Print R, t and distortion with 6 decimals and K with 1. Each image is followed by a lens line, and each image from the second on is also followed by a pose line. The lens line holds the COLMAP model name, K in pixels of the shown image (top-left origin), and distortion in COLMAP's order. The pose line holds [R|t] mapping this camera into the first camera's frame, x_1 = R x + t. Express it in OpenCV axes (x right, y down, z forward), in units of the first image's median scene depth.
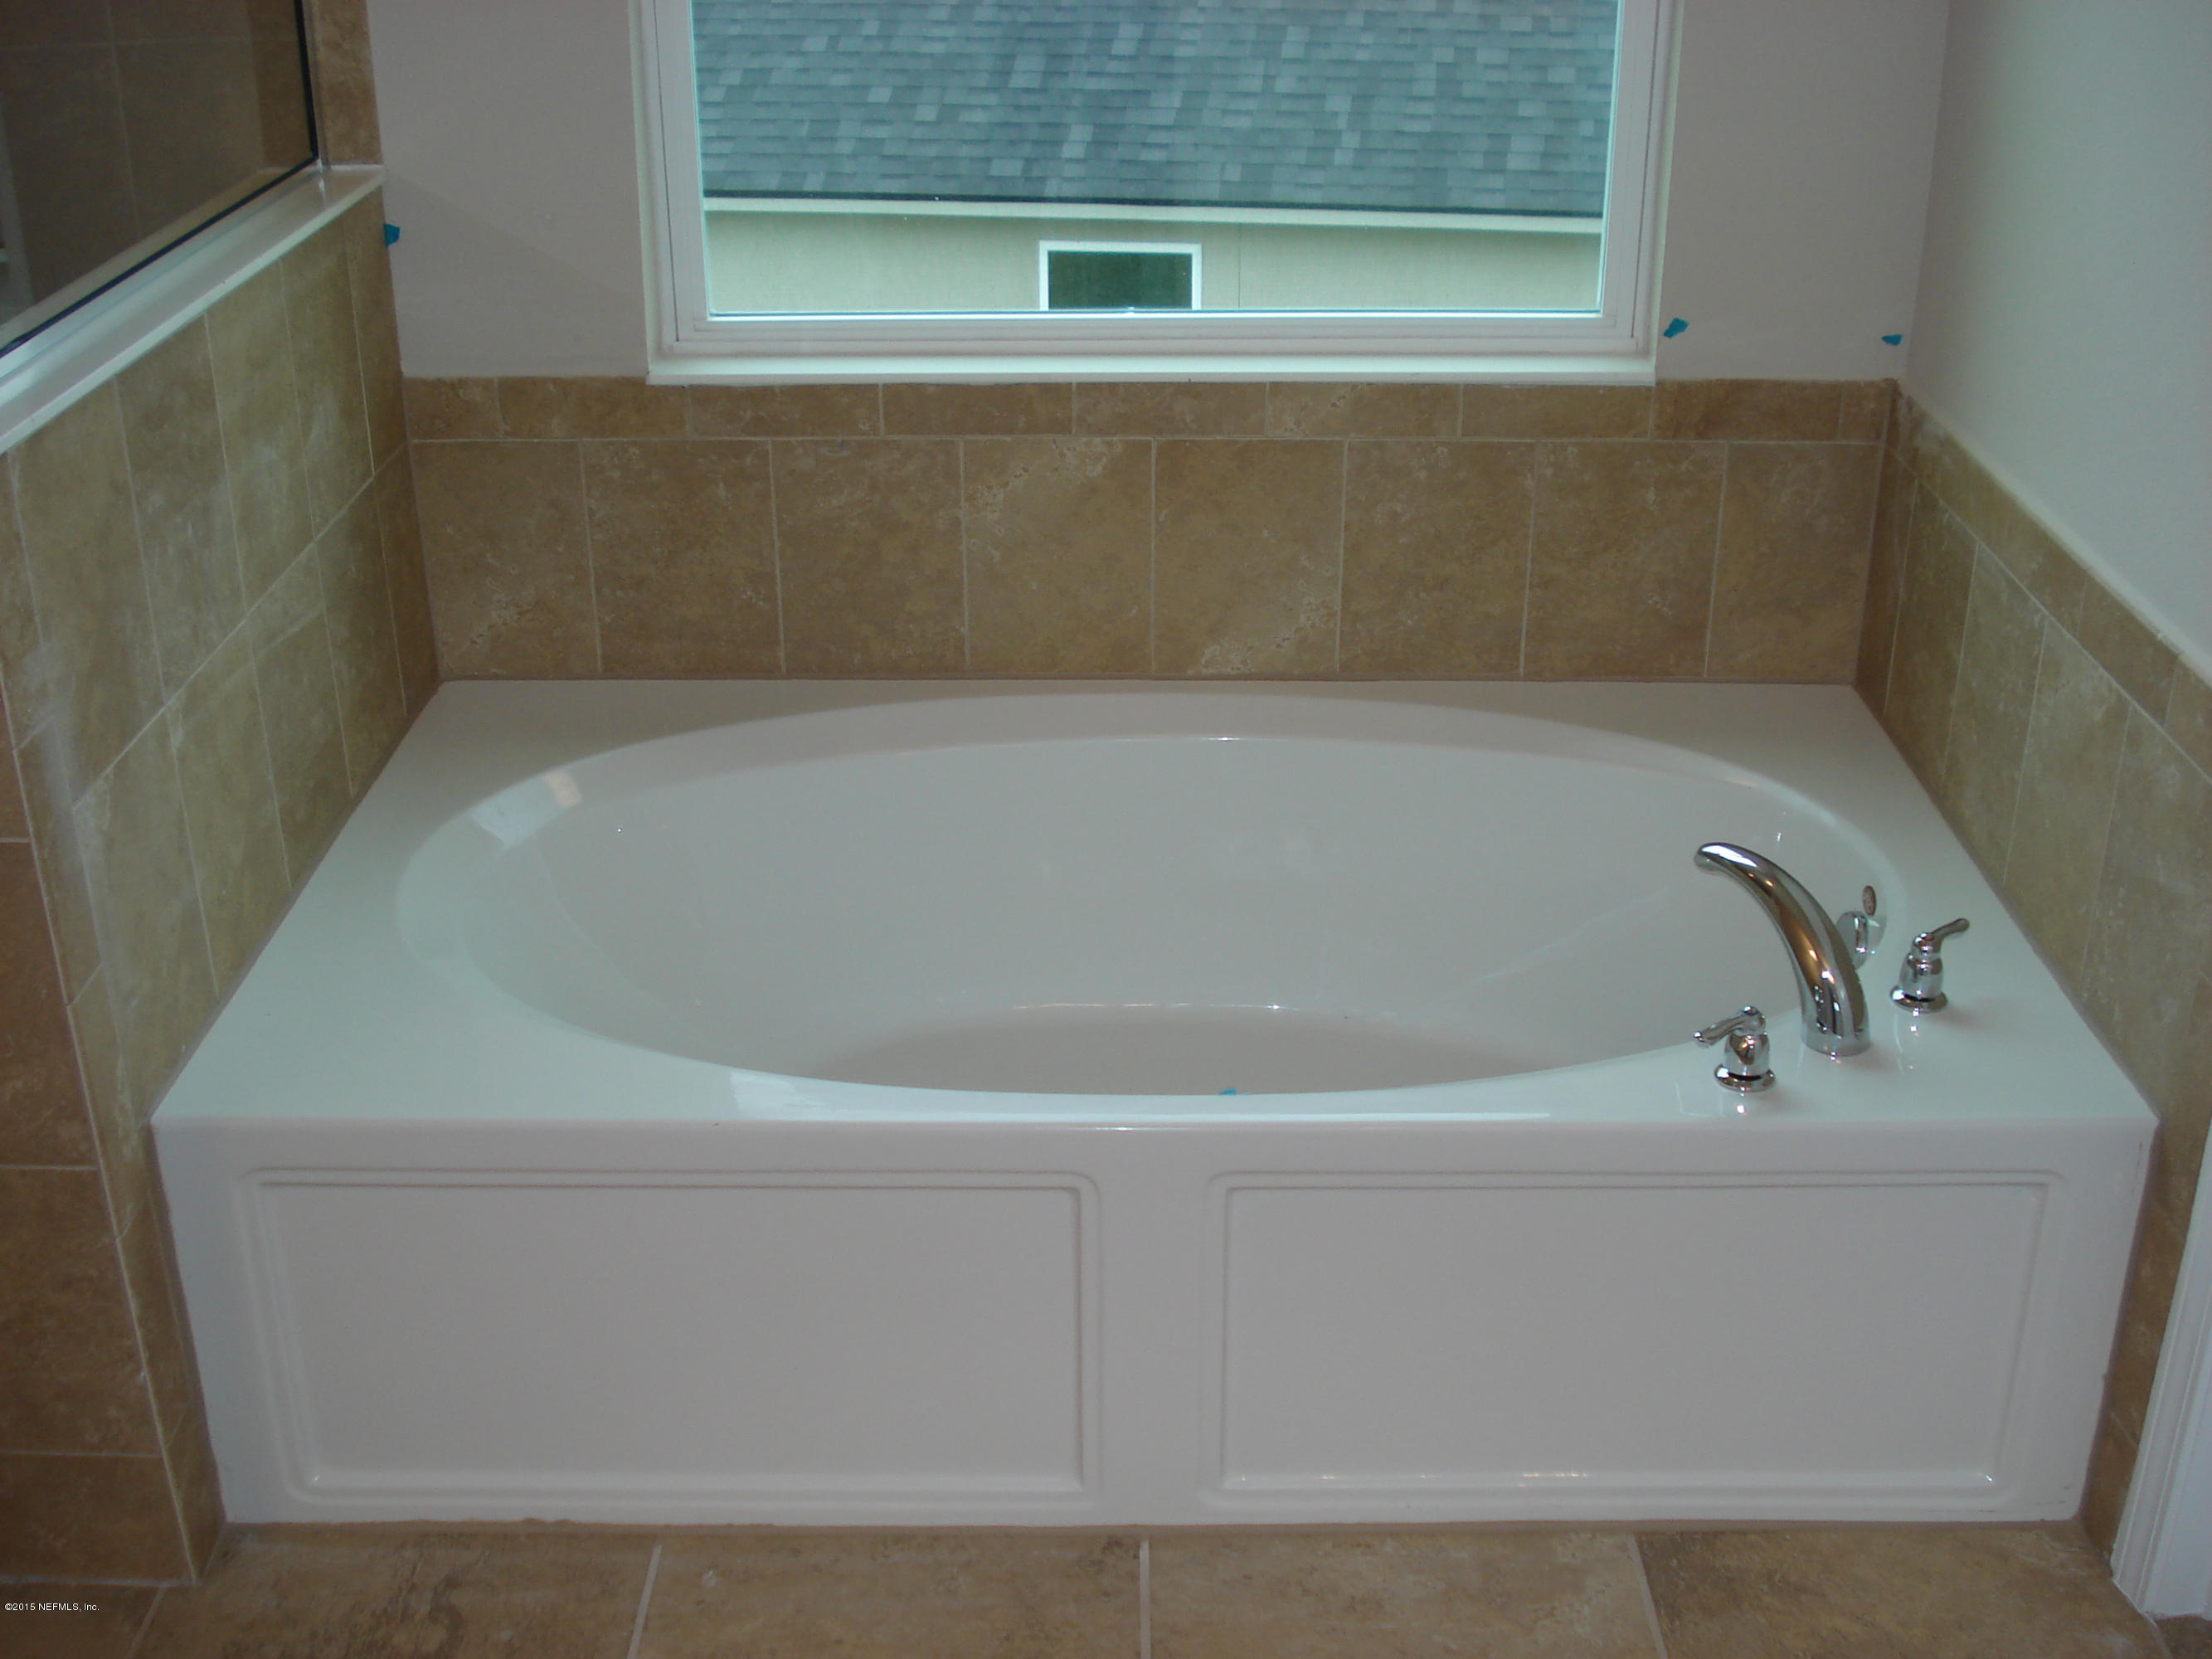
lens RADIAL K [[2468.9, 0, 1103.7], [0, 2468.9, 843.2], [0, 0, 1]] dist [-0.106510, 0.000000]
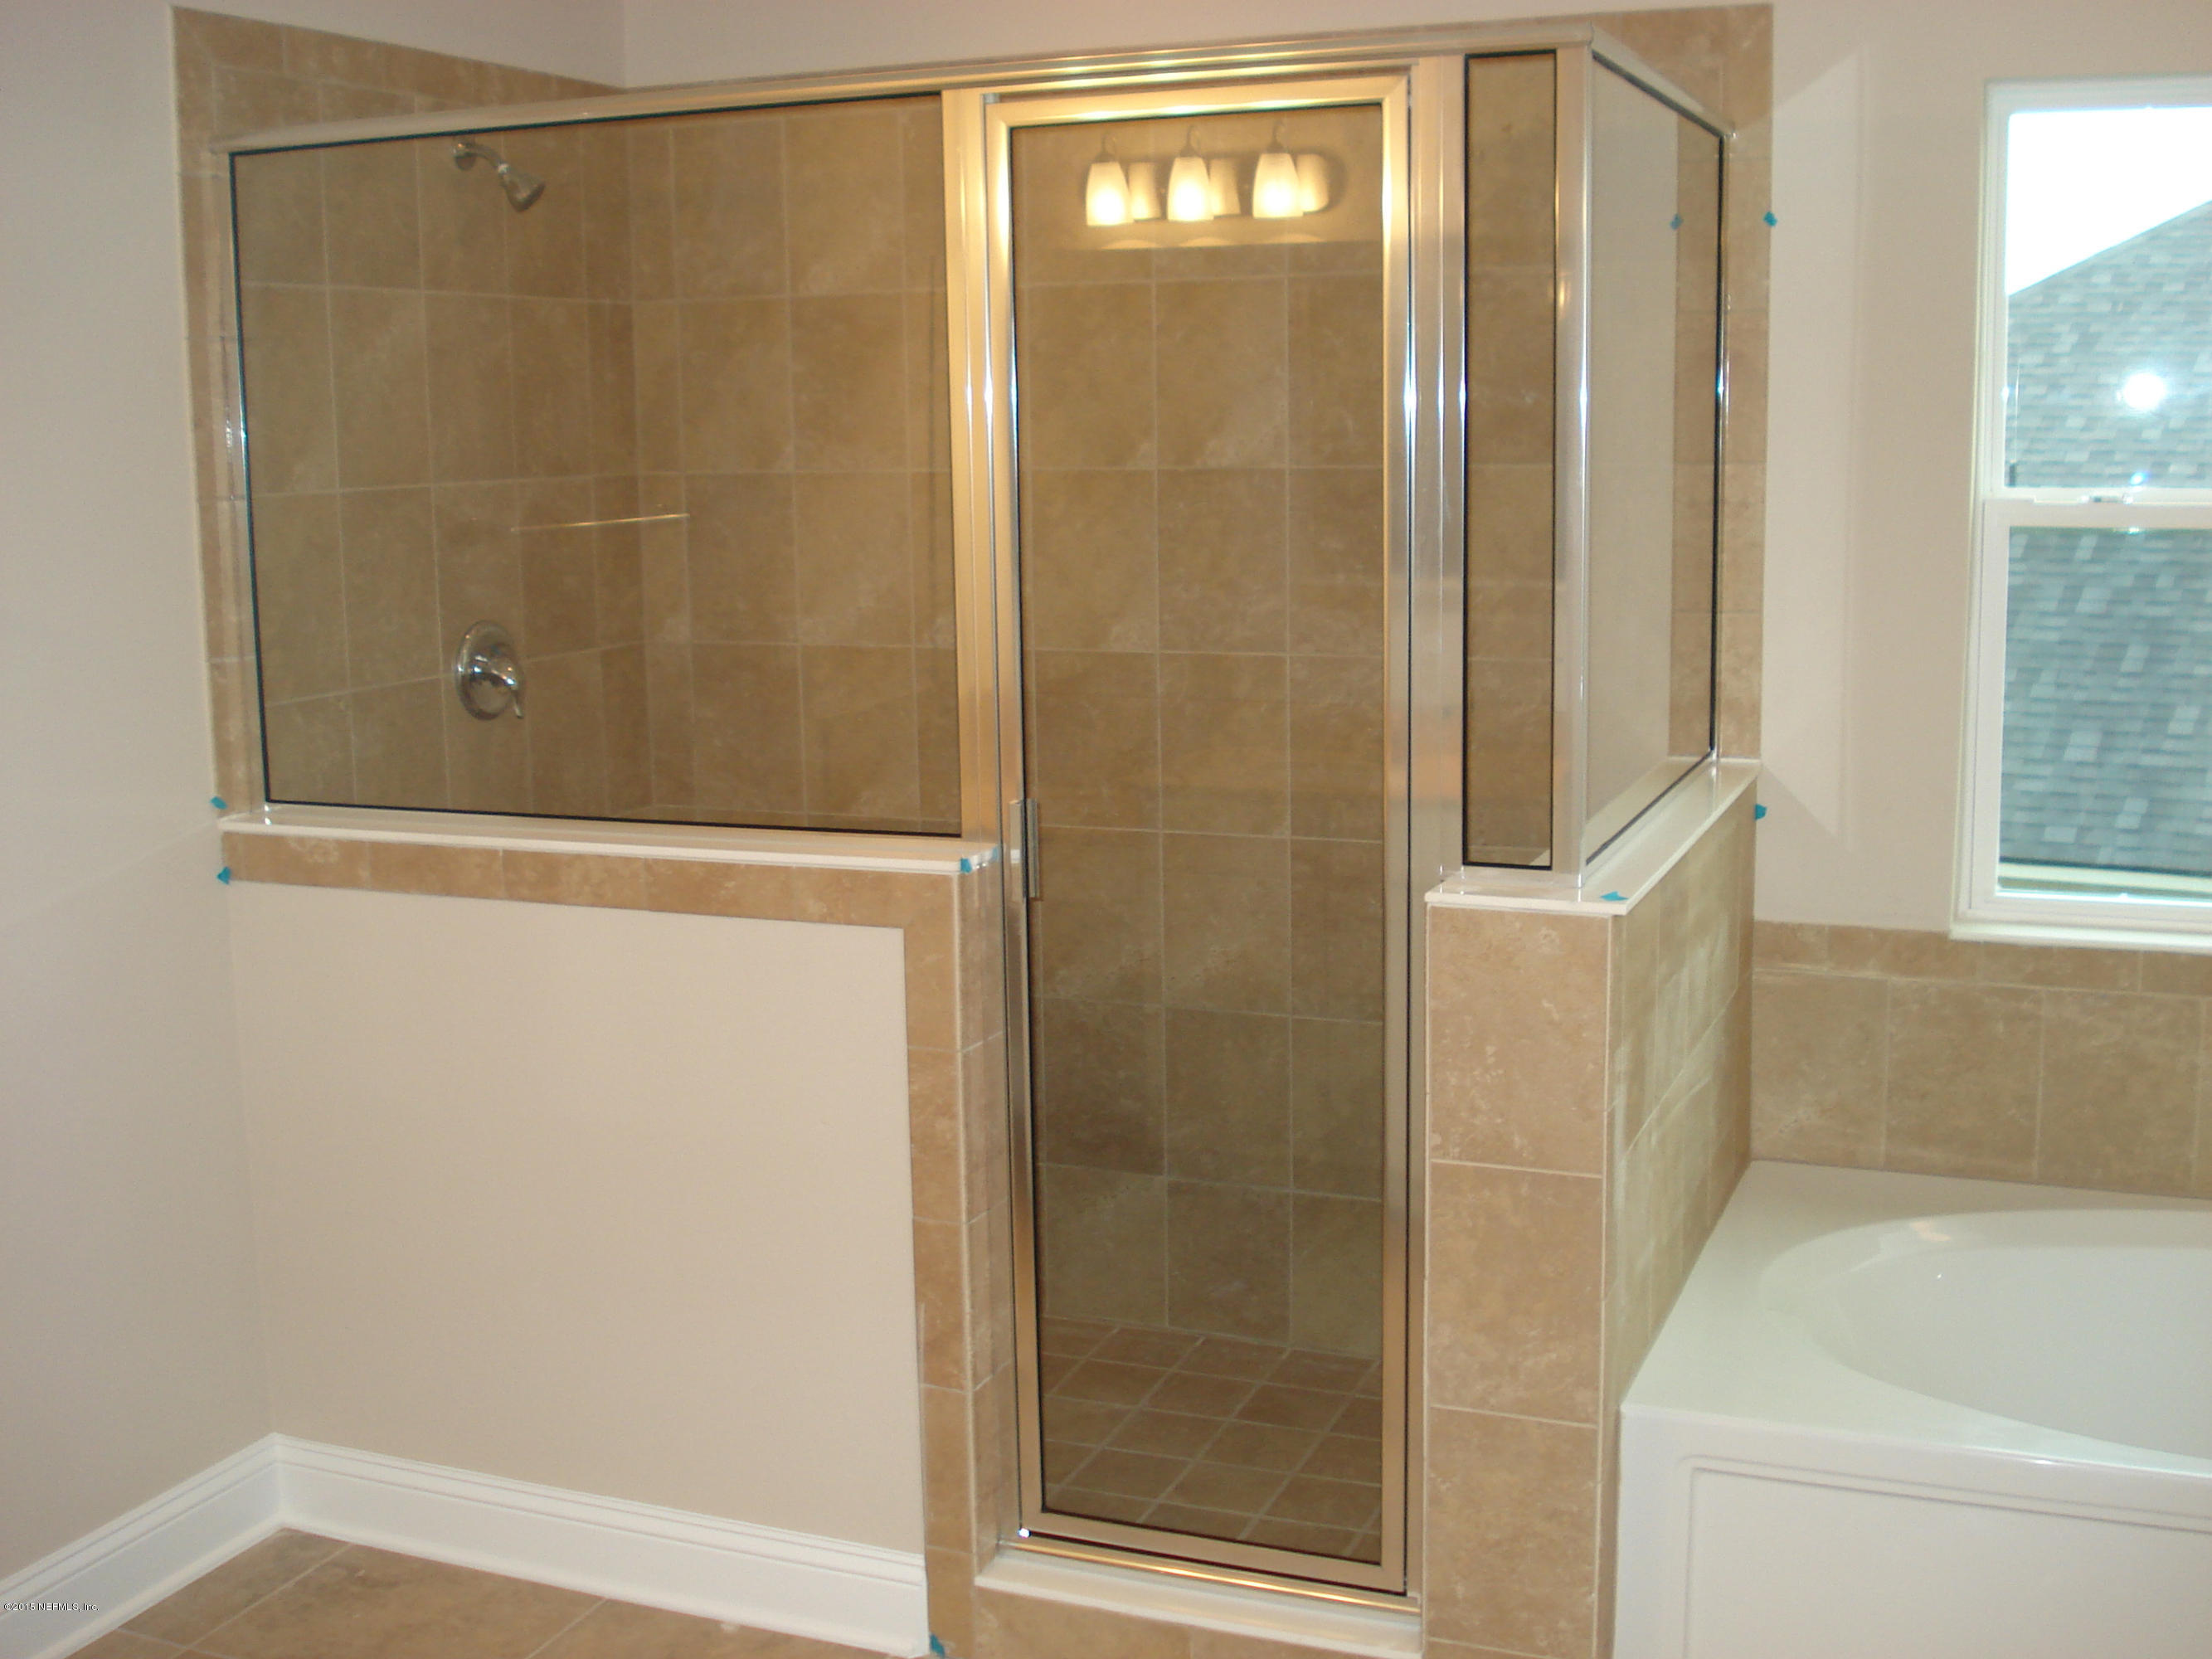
lens RADIAL K [[2468.9, 0, 1105.6], [0, 2468.9, 814.2], [0, 0, 1]] dist [-0.106510, 0.000000]
pose [[0.924754, 0.048793, -0.377425, -0.115182], [-0.149649, 0.958475, -0.242755, 0.124382], [0.349908, 0.280970, 0.893656, -0.308255]]
